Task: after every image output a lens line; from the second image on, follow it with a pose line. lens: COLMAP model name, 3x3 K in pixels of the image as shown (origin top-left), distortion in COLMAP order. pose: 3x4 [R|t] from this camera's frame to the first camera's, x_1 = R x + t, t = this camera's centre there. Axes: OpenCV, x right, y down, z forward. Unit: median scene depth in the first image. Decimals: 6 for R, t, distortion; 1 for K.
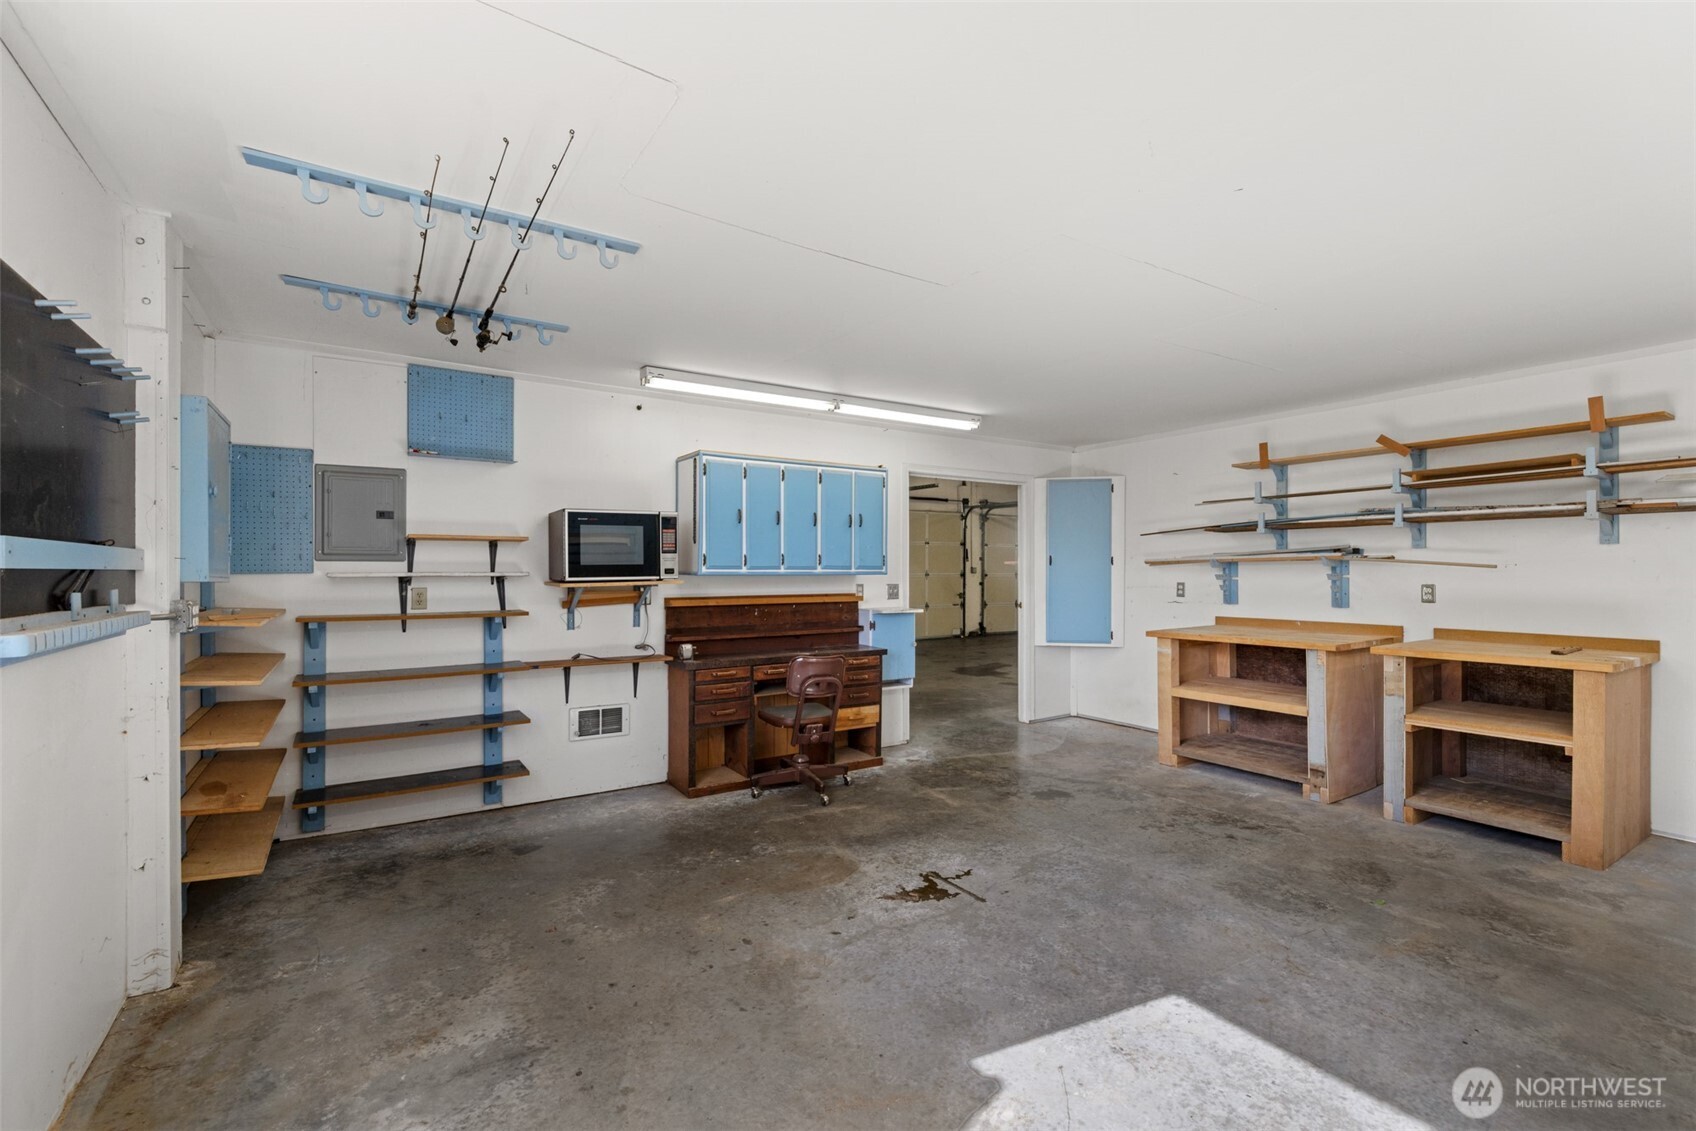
lens RADIAL K [[728.7, 0, 839.3], [0, 728.7, 556.3], [0, 0, 1]] dist [0.000153, -0.000049]
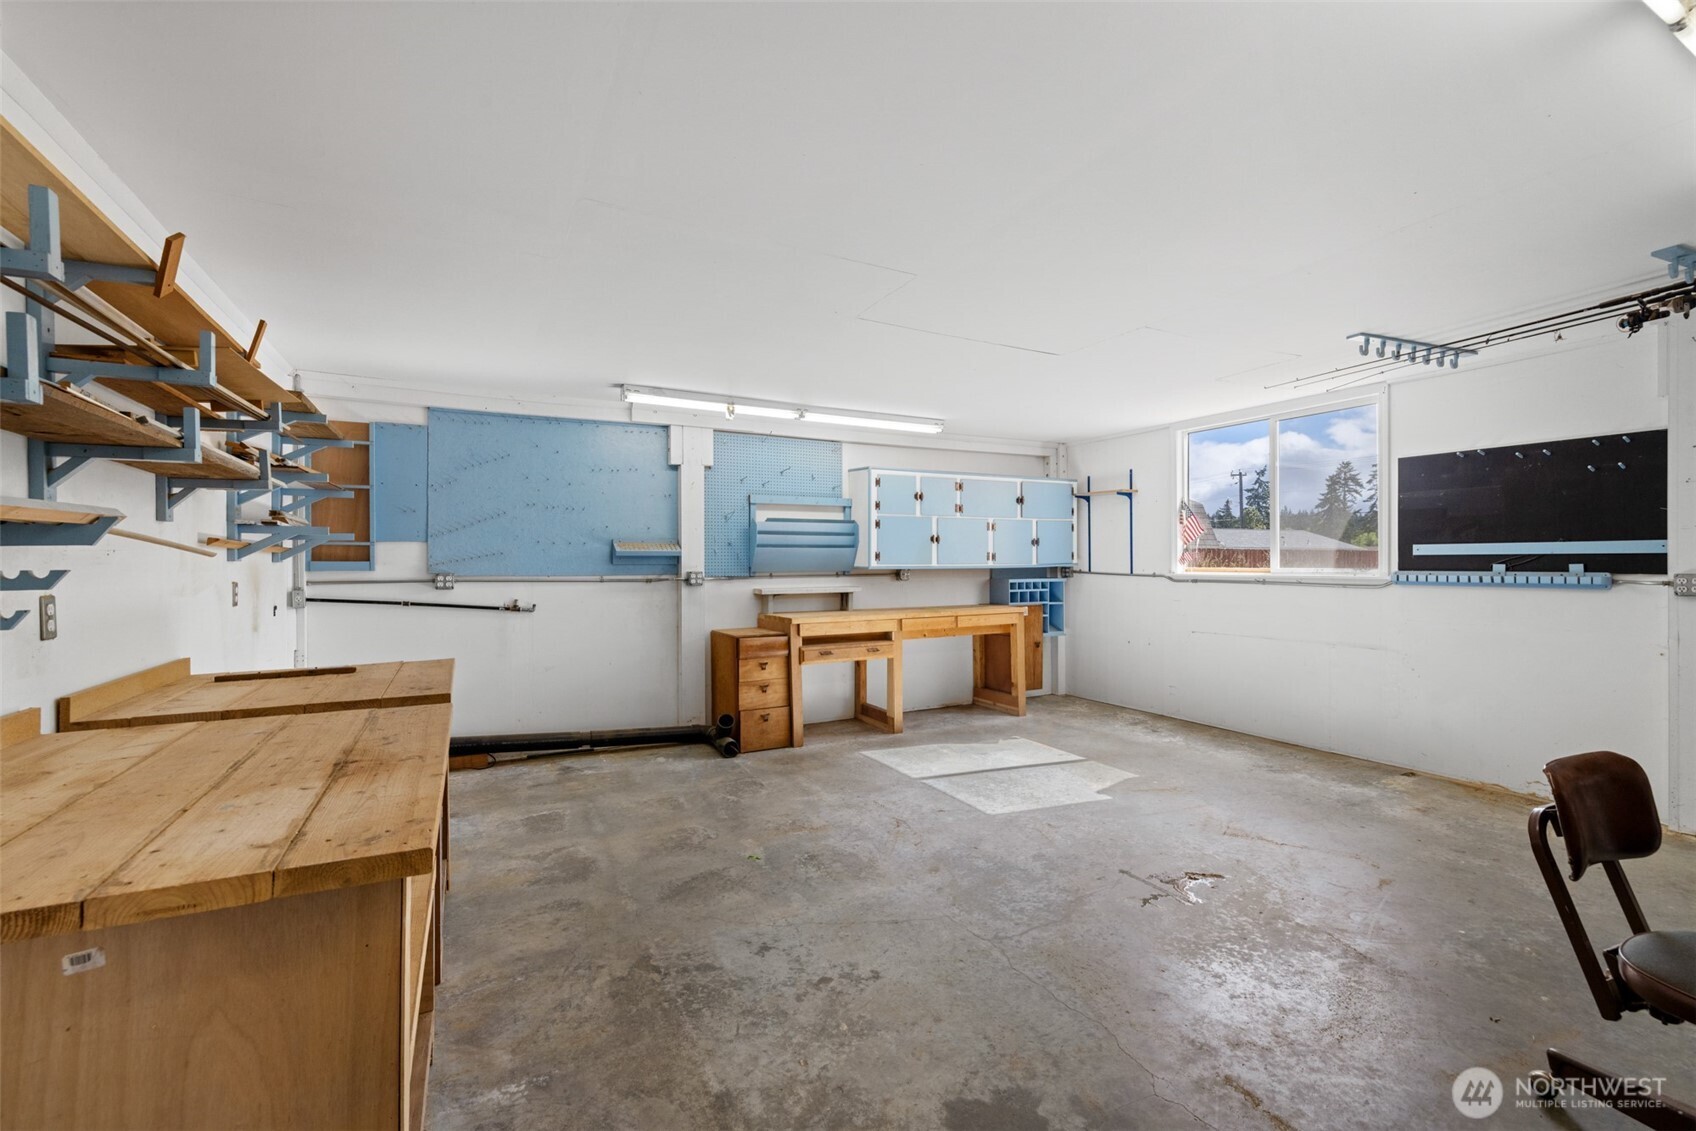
lens RADIAL K [[728.7, 0, 839.3], [0, 728.7, 556.3], [0, 0, 1]] dist [0.000153, -0.000049]
pose [[-0.995164, 0.008561, 0.097858, 0.504233], [0.005779, 0.999572, -0.028674, 0.048133], [-0.098062, -0.027970, -0.994787, 2.134745]]
